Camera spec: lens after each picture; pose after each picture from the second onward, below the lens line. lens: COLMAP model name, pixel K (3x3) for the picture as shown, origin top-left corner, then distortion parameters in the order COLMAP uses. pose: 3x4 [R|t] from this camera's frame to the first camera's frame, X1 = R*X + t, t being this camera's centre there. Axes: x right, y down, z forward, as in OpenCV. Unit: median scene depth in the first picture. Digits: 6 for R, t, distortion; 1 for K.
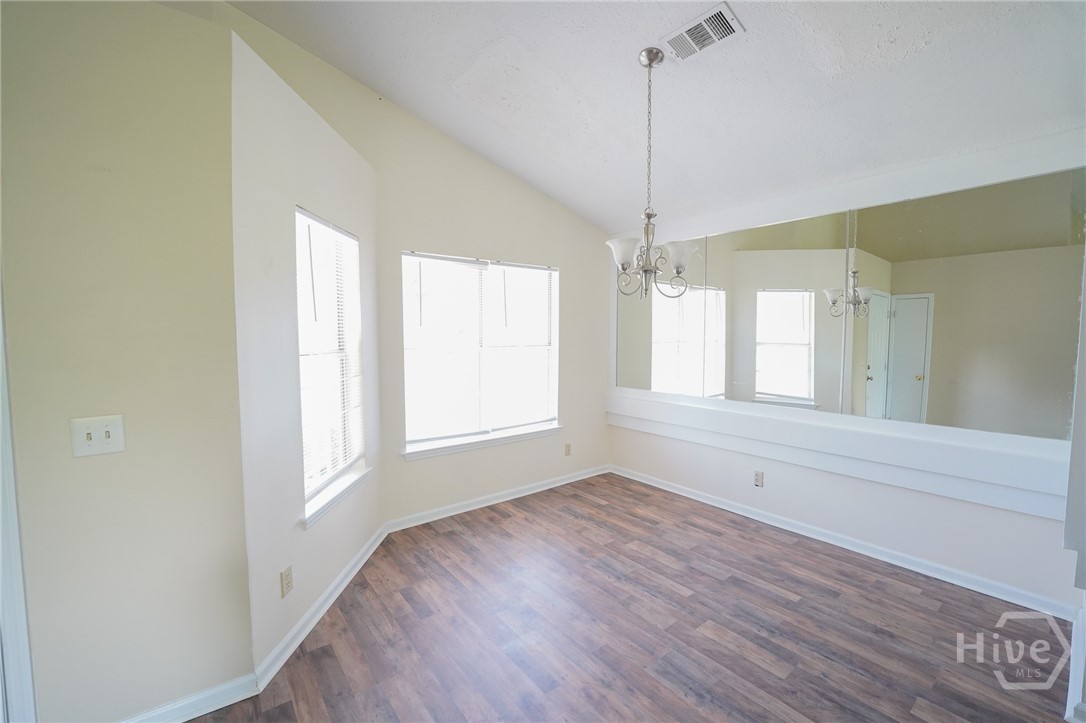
lens RADIAL K [[442.8, 0, 540.0], [0, 442.8, 360.4], [0, 0, 1]] dist [-0.030888, 0.003971]
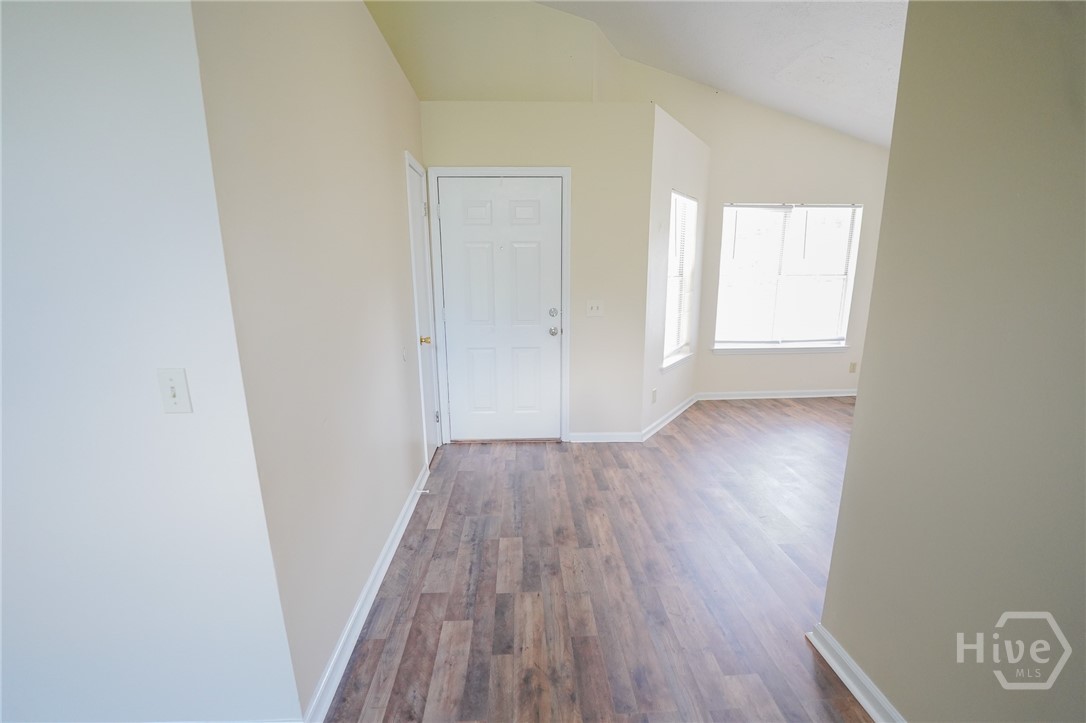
lens RADIAL K [[442.8, 0, 540.0], [0, 442.8, 360.4], [0, 0, 1]] dist [-0.030888, 0.003971]
pose [[0.815844, 0.111905, -0.567341, 0.053205], [-0.028123, 0.987614, 0.154361, 0.042092], [0.577587, -0.109980, 0.808886, -0.503745]]
